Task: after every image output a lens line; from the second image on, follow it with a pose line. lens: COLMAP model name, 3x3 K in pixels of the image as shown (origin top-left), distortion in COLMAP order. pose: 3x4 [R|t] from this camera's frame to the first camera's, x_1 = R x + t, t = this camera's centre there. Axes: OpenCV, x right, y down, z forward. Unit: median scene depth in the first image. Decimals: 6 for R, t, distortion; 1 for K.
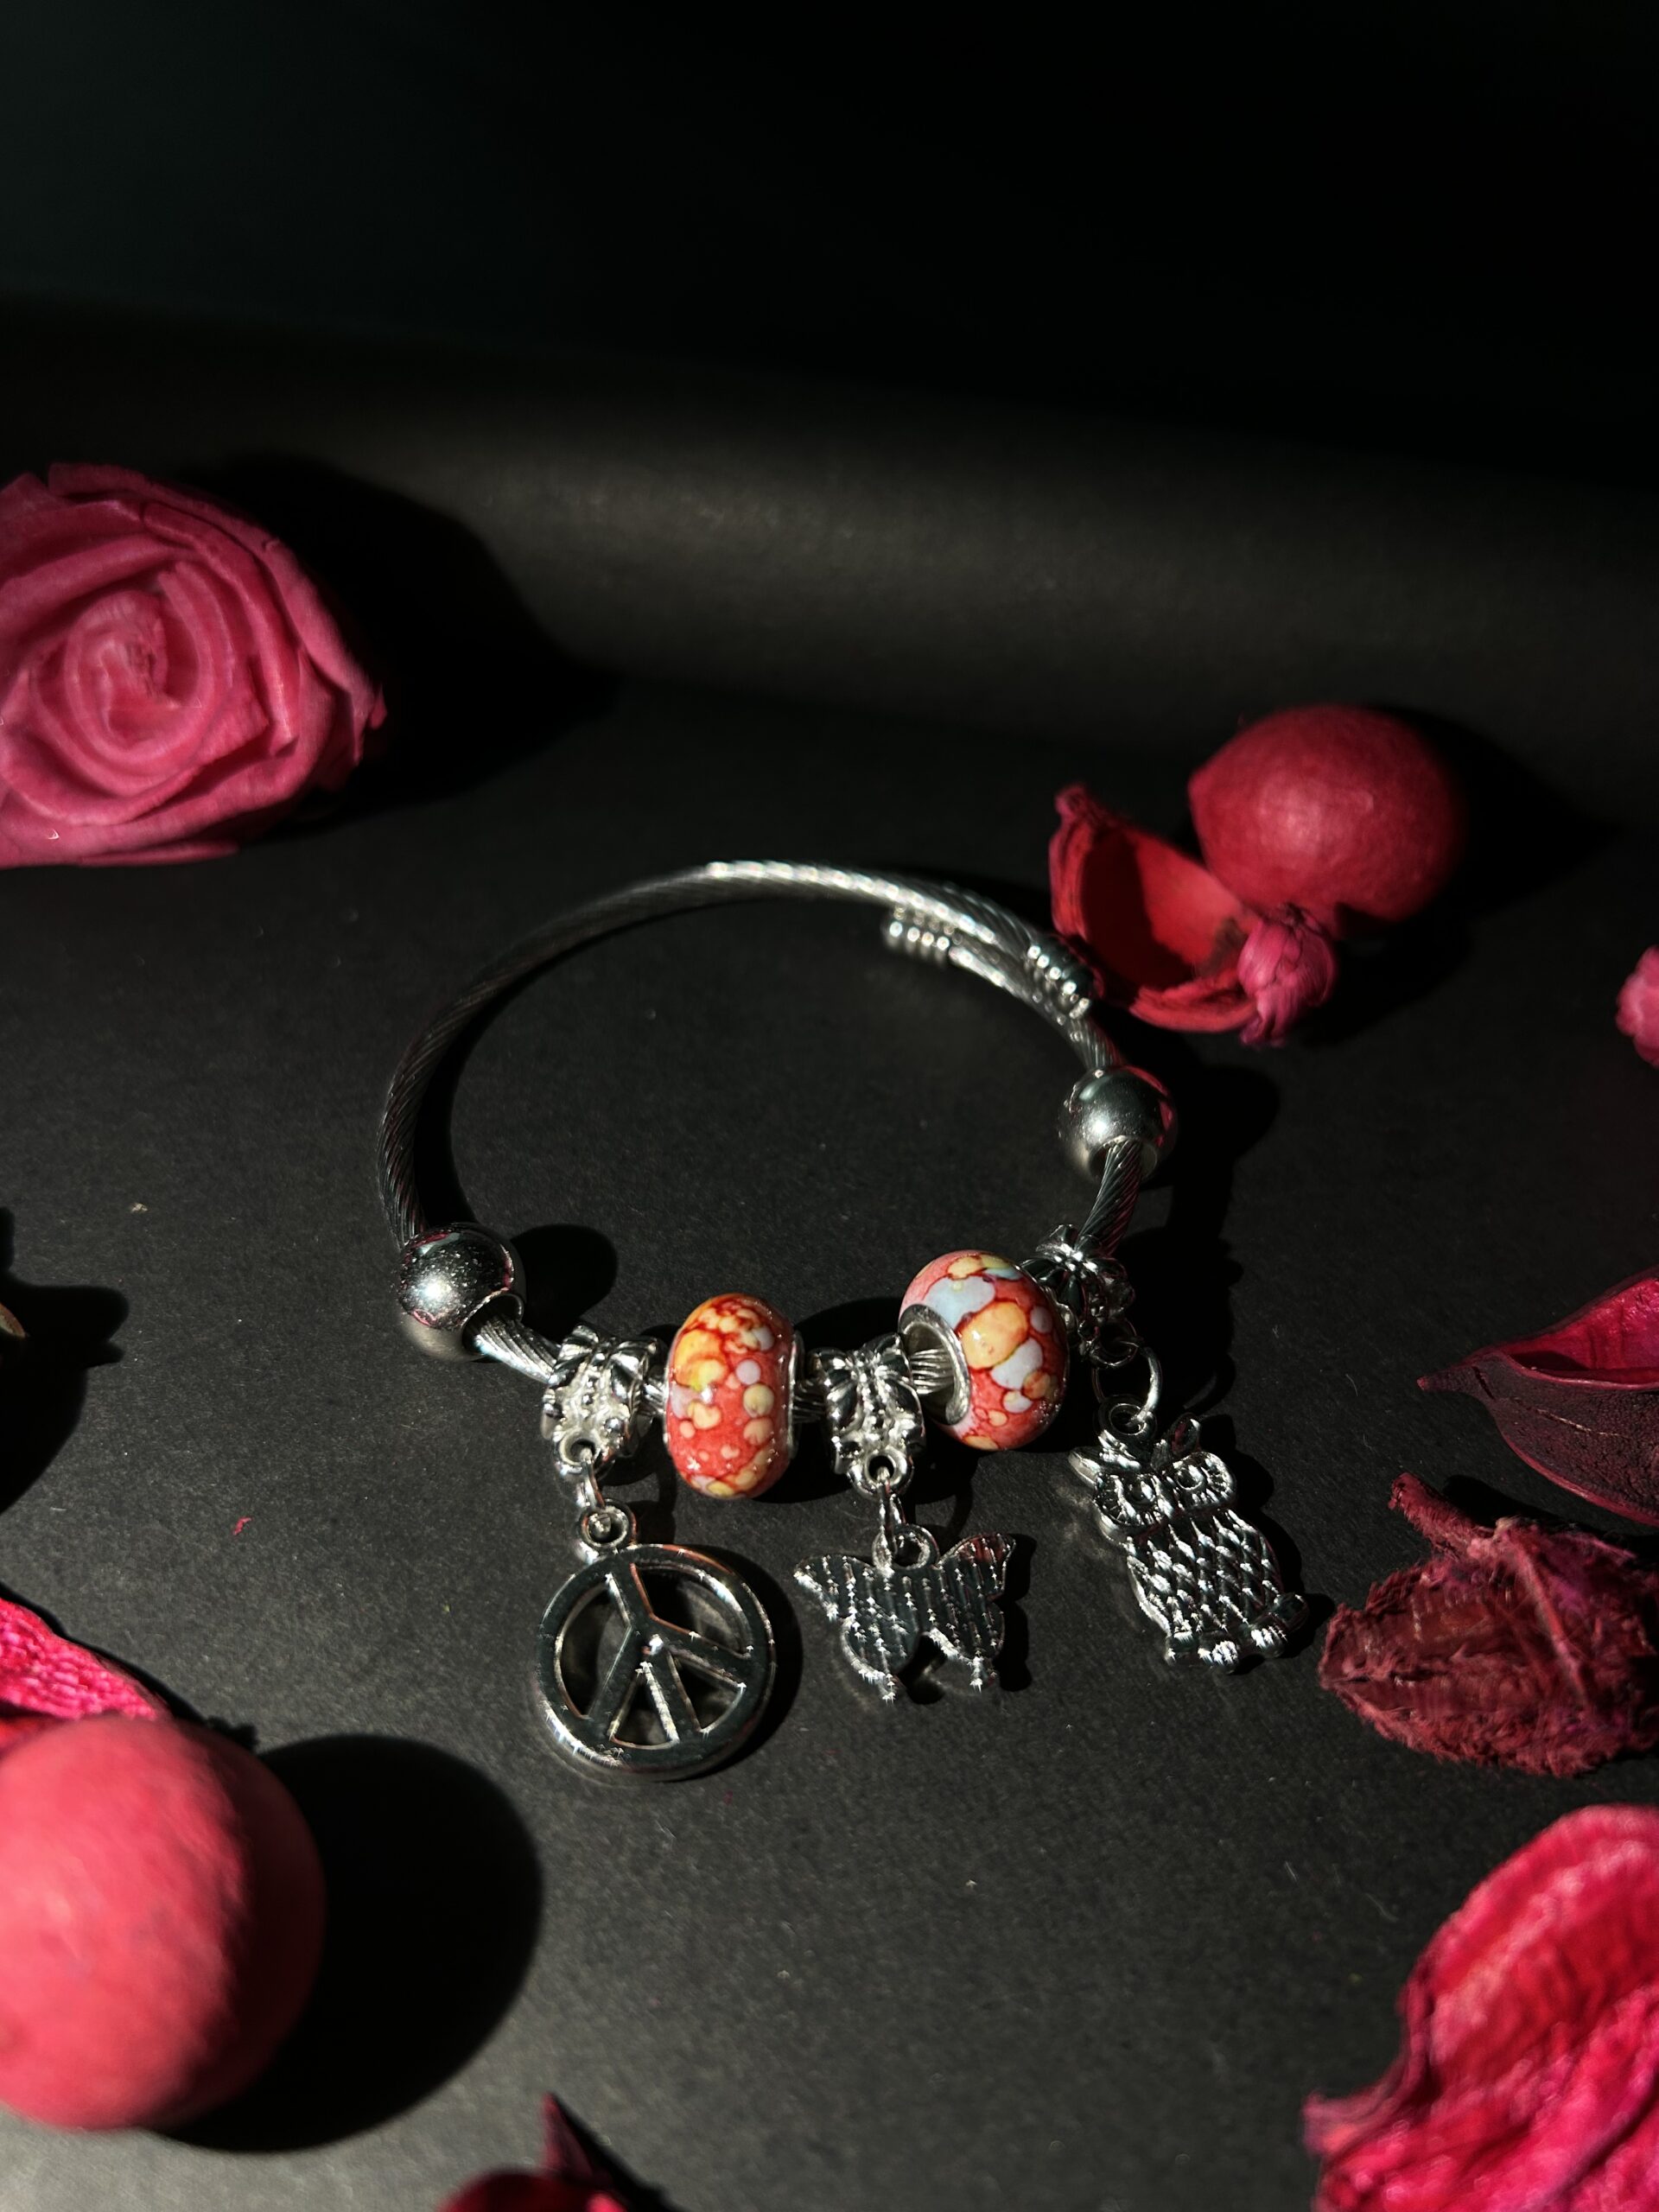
lens RADIAL K [[1775.8, 0, 829.5], [0, 1775.8, 1106.0], [0, 0, 1]] dist [-0.044625, -0.004052]
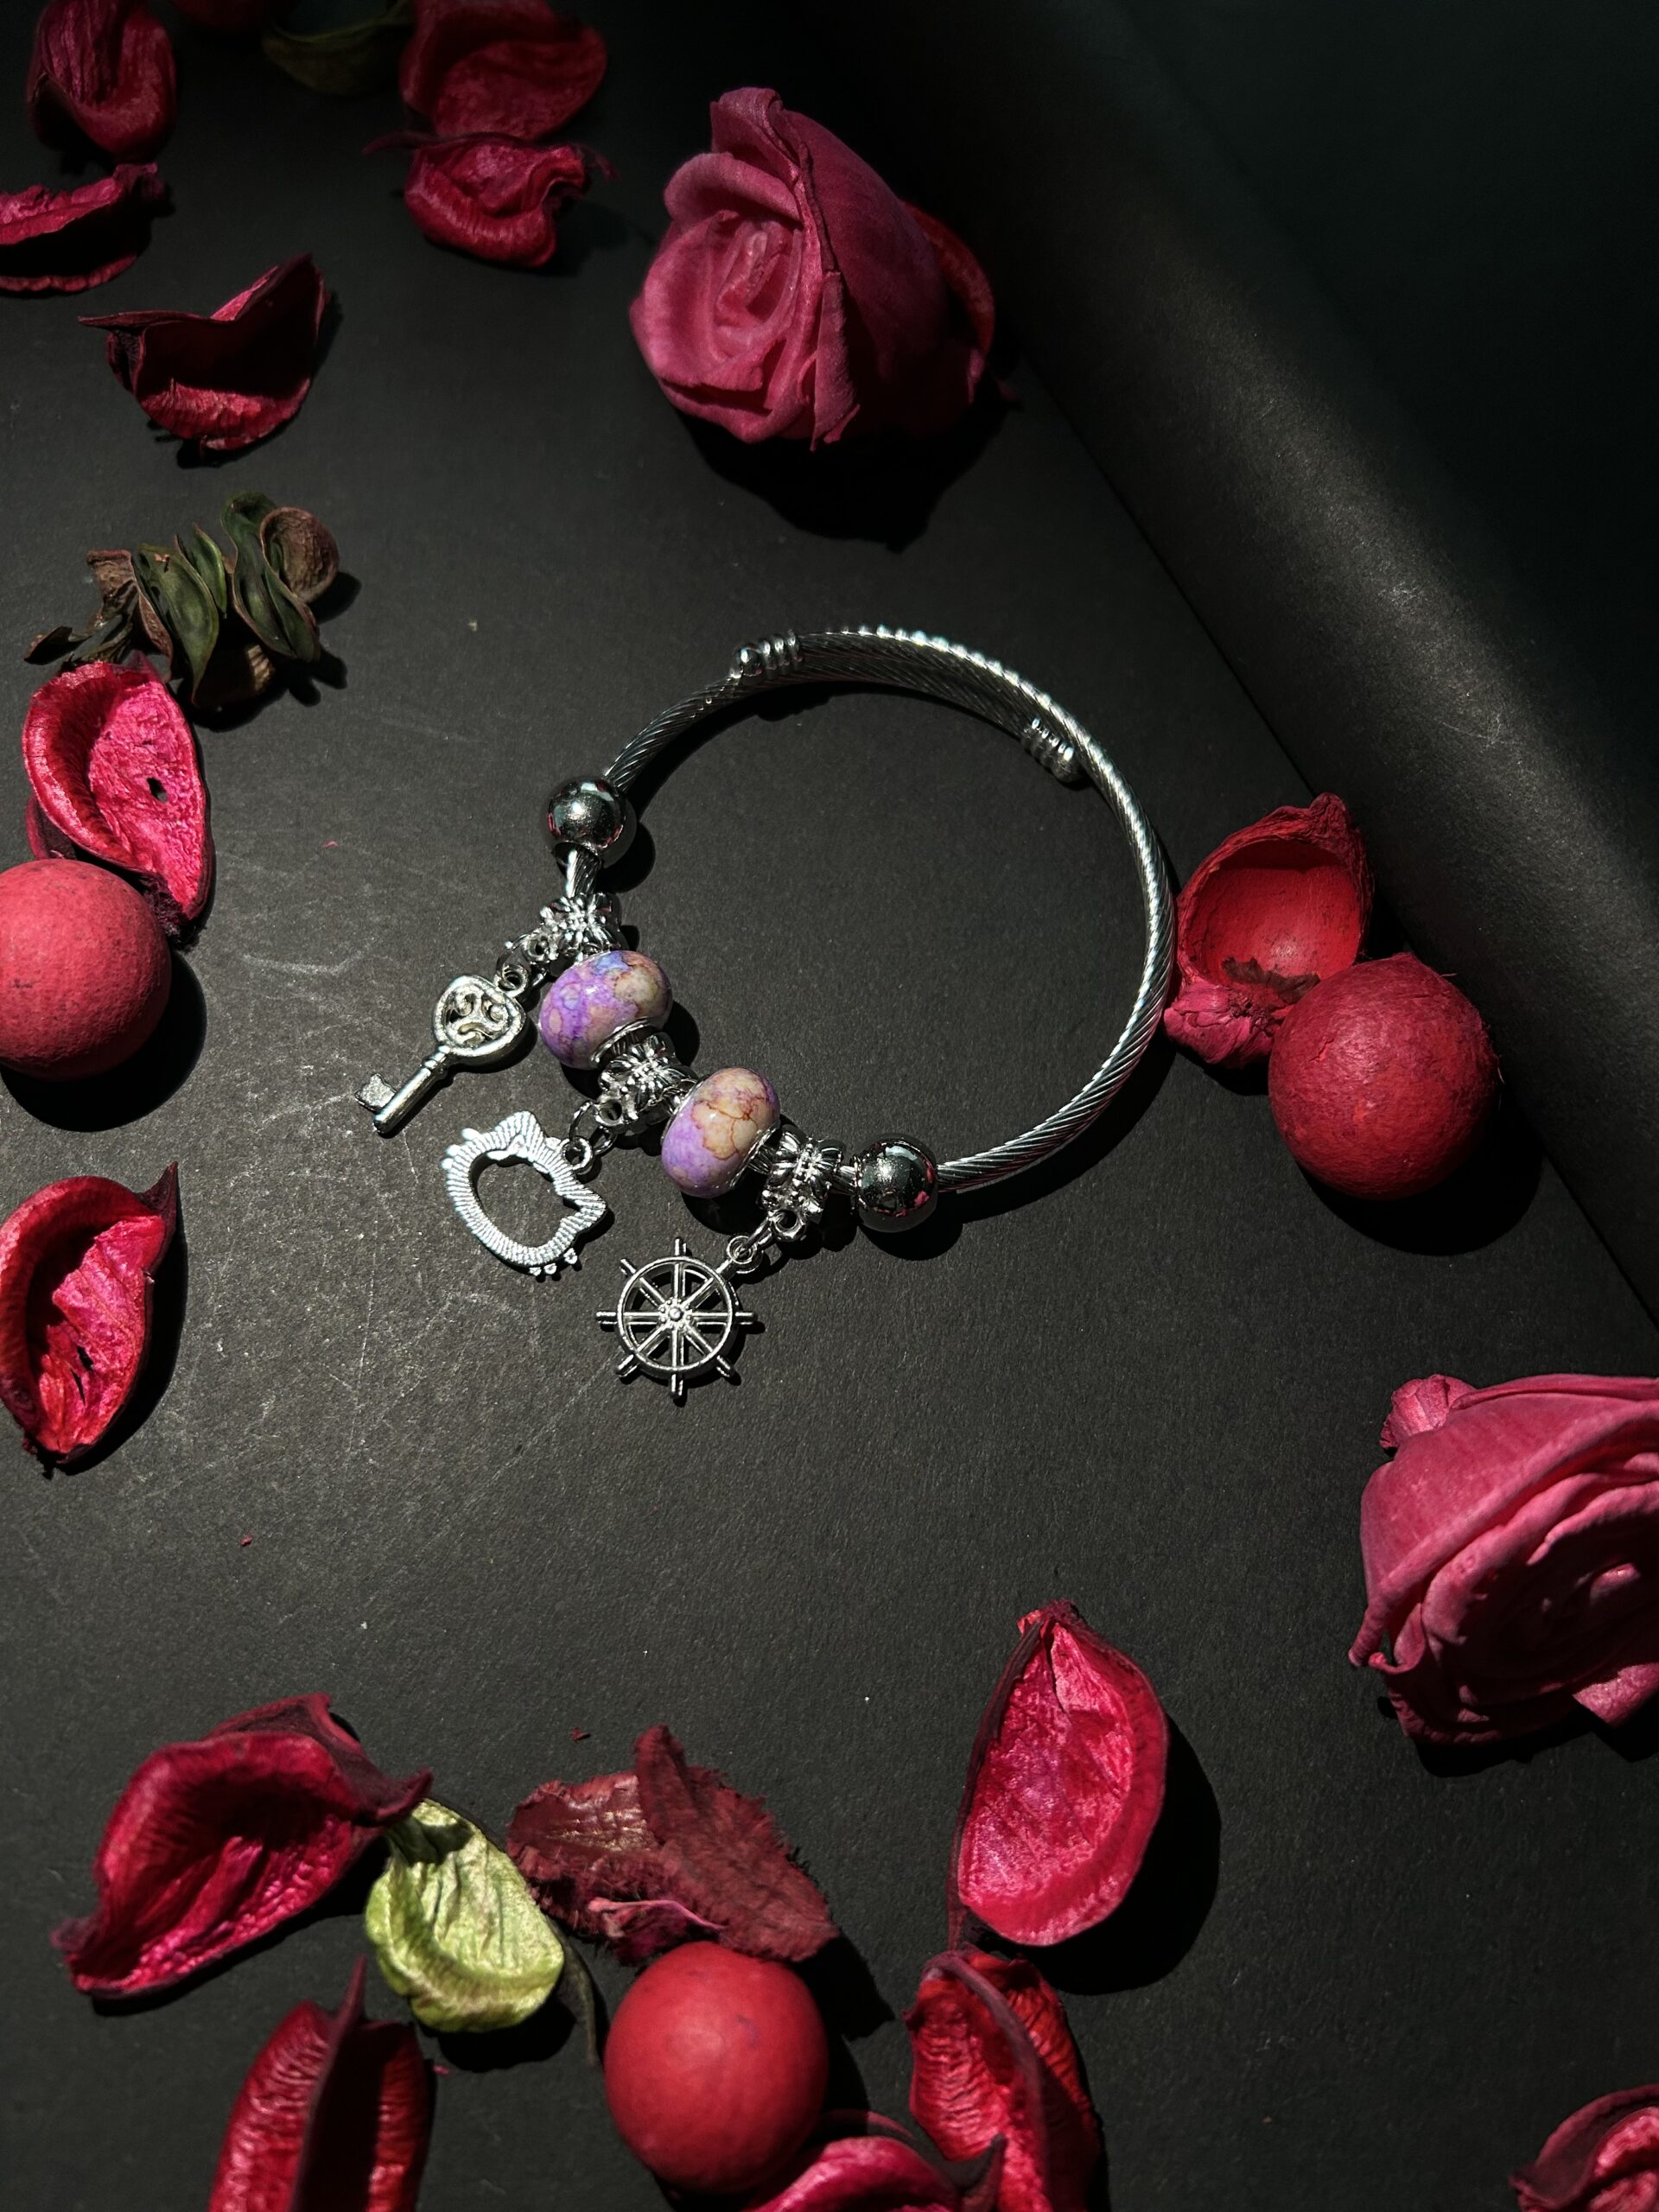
lens RADIAL K [[1757.4, 0, 835.6], [0, 1757.4, 1097.1], [0, 0, 1]] dist [0.004396, -0.059761]
pose [[0.614029, 0.747397, -0.253707, 0.482301], [-0.614255, 0.654355, 0.441032, -0.551837], [0.495640, -0.114966, 0.860885, -0.136273]]
